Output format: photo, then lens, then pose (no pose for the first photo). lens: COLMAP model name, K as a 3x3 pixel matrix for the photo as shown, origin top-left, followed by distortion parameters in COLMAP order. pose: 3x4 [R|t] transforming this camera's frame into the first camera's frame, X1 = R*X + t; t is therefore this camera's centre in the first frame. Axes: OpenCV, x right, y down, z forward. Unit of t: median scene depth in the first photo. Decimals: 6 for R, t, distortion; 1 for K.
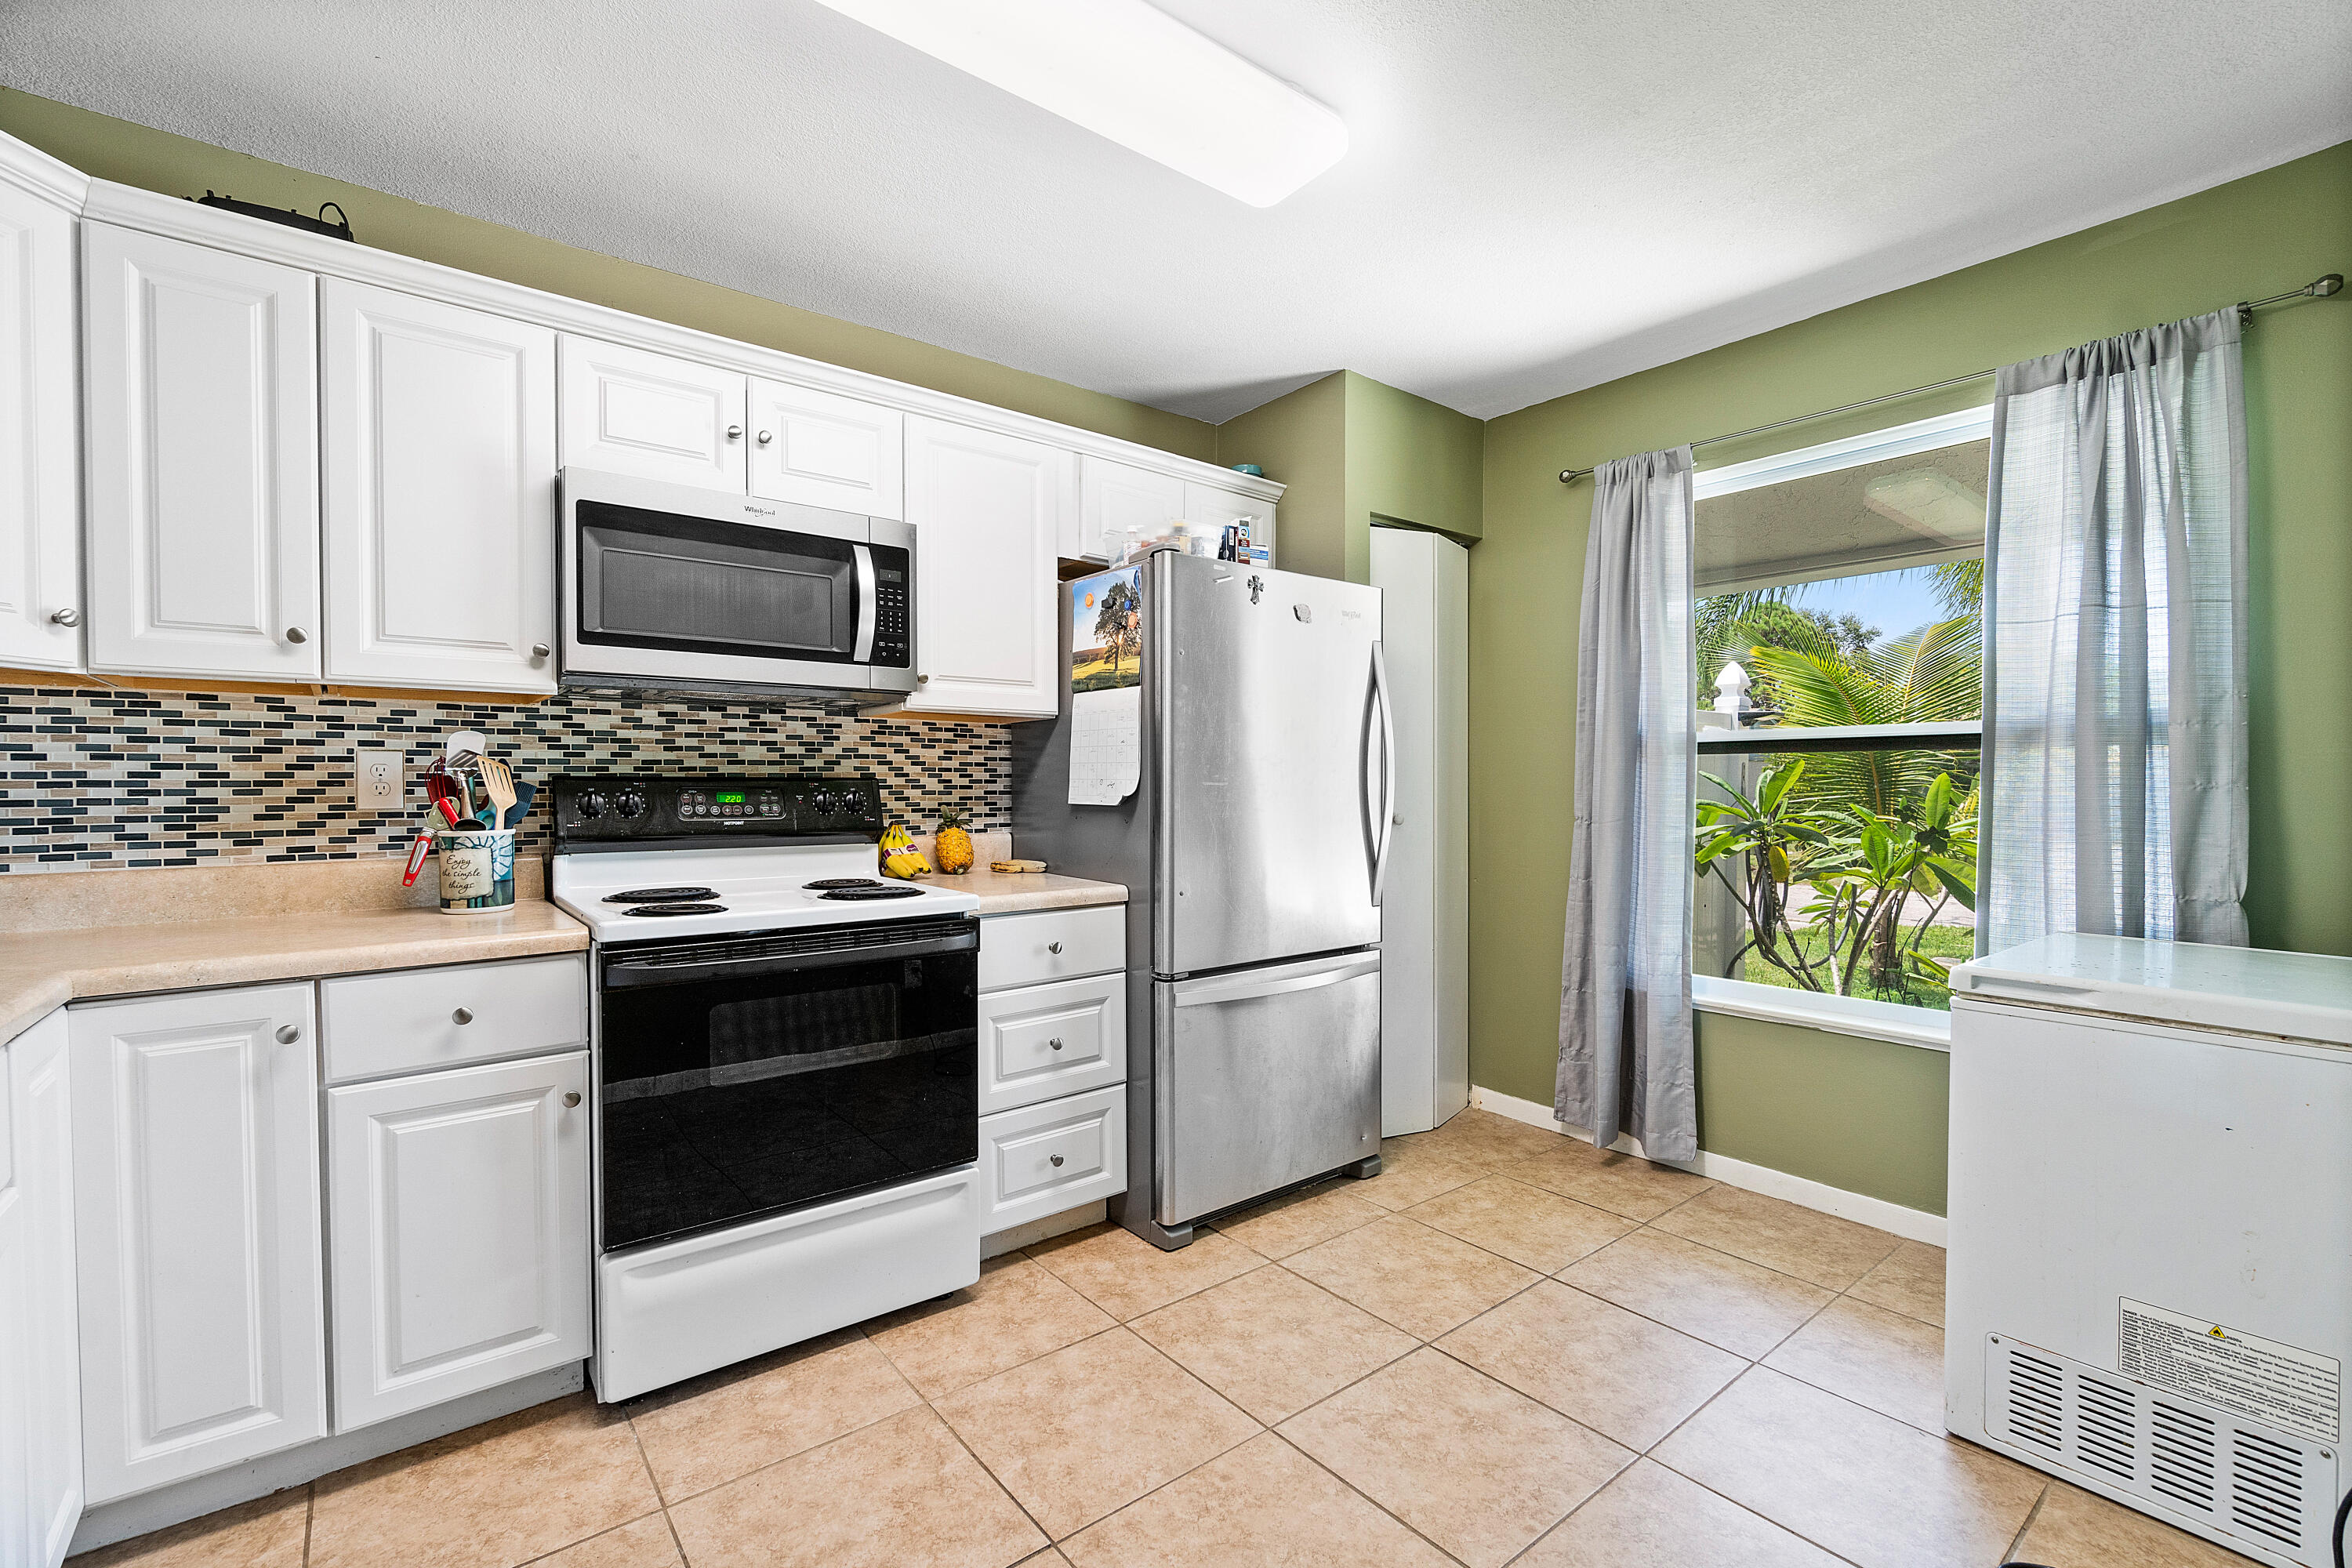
lens RADIAL K [[1031.6, 0, 1159.2], [0, 1031.6, 791.6], [0, 0, 1]] dist [0.010783, -0.001526]
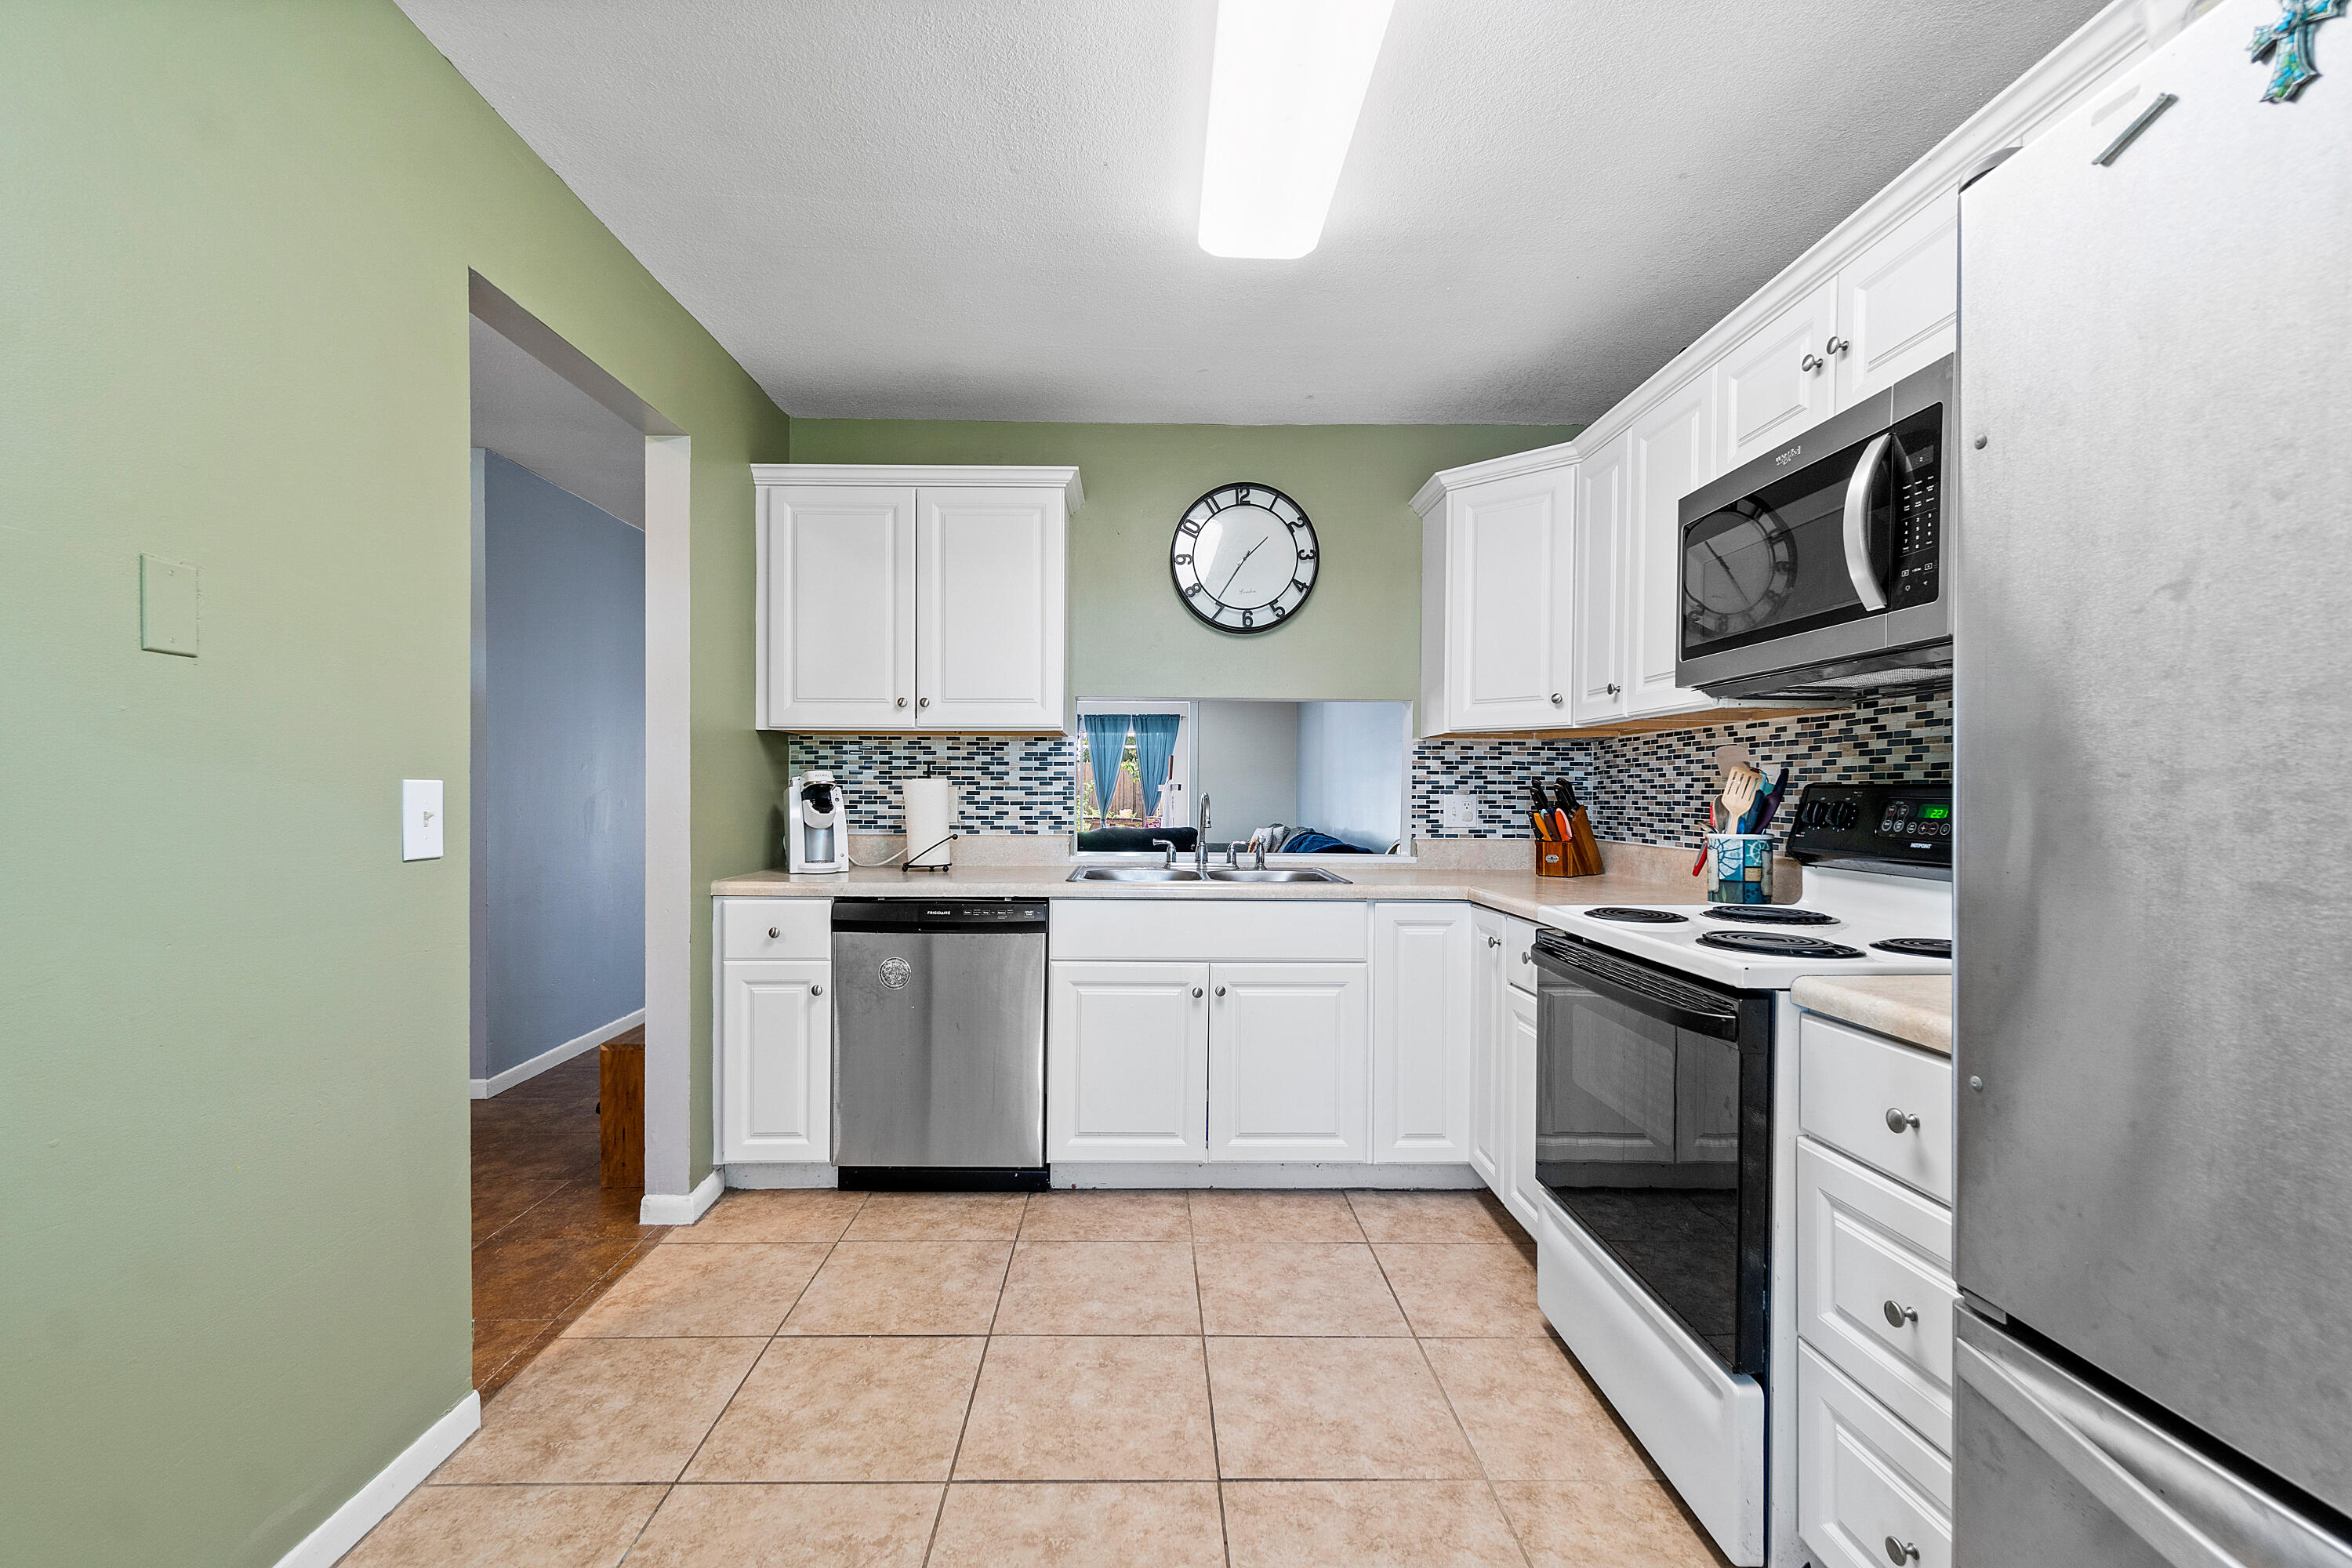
lens RADIAL K [[1031.6, 0, 1164.0], [0, 1031.6, 794.5], [0, 0, 1]] dist [0.010783, -0.001526]
pose [[-0.594329, 0.002355, -0.804218, 0.532177], [-0.009244, 0.999910, 0.009759, -0.009119], [0.804169, 0.013235, -0.594254, 1.041718]]
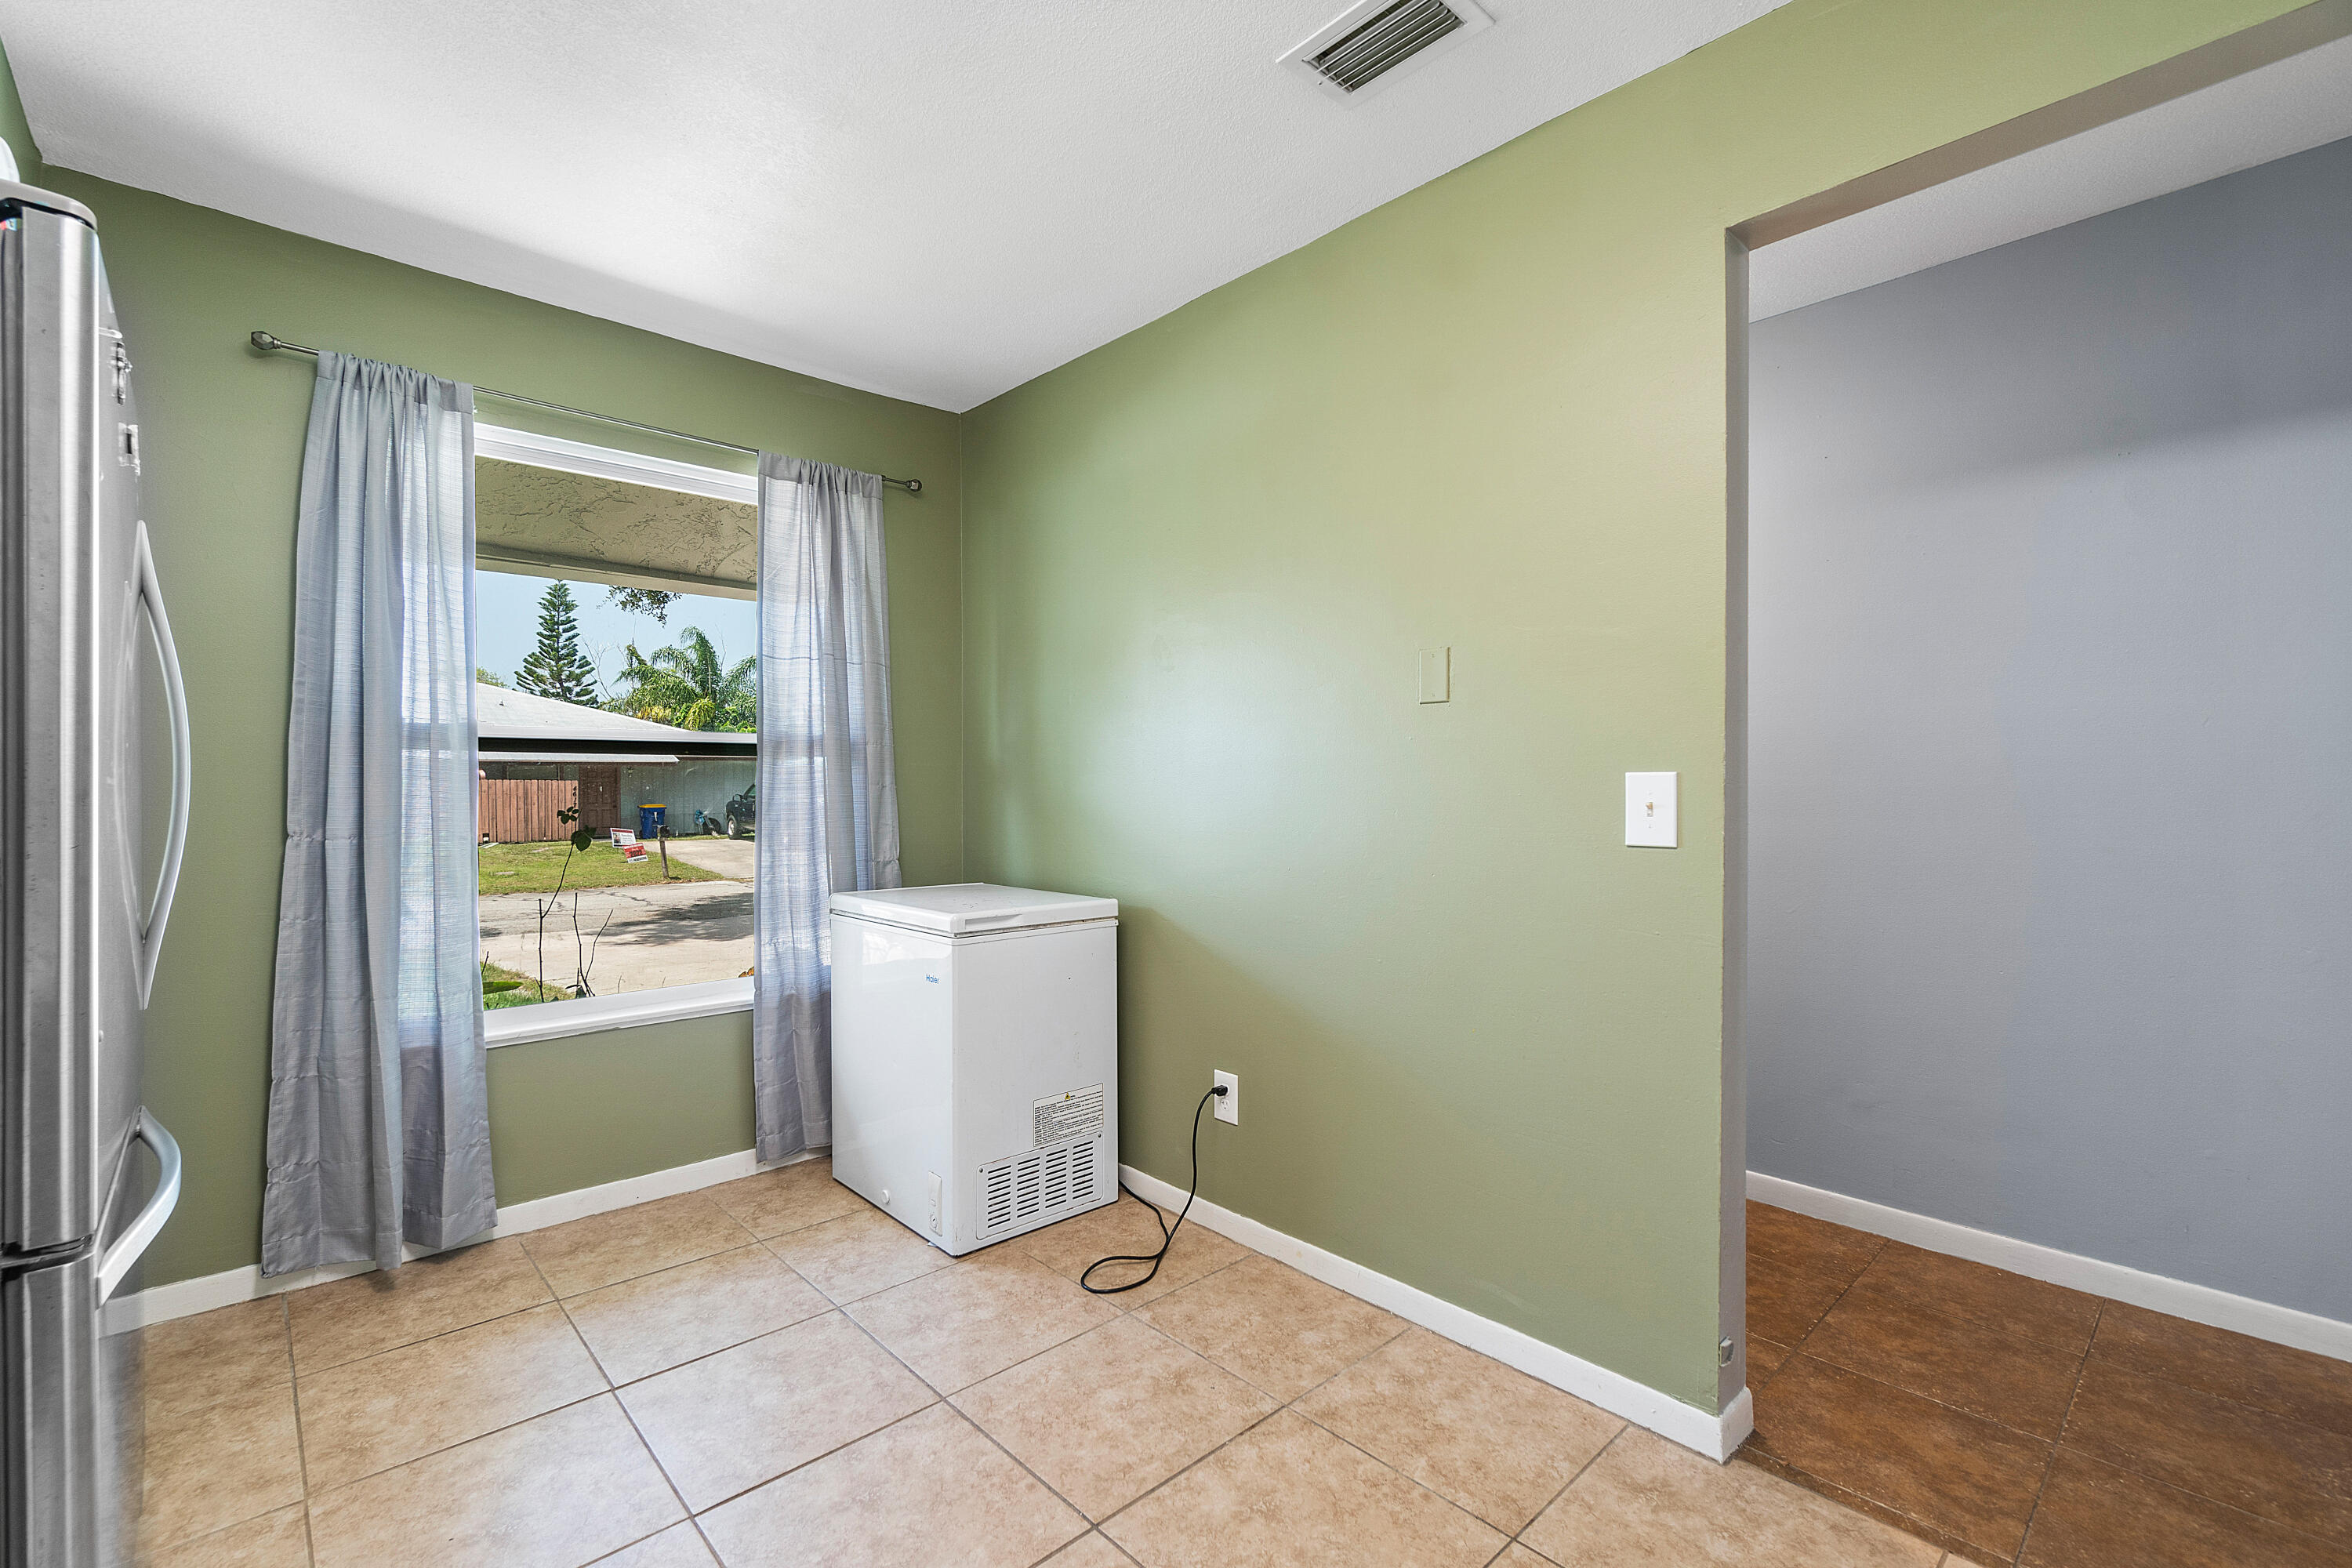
lens RADIAL K [[1031.6, 0, 1166.0], [0, 1031.6, 786.3], [0, 0, 1]] dist [0.010783, -0.001526]
pose [[-0.079175, 0.001350, 0.996860, -0.466593], [0.010543, 0.999944, -0.000517, 0.000066], [-0.996805, 0.010469, -0.079185, 0.620013]]
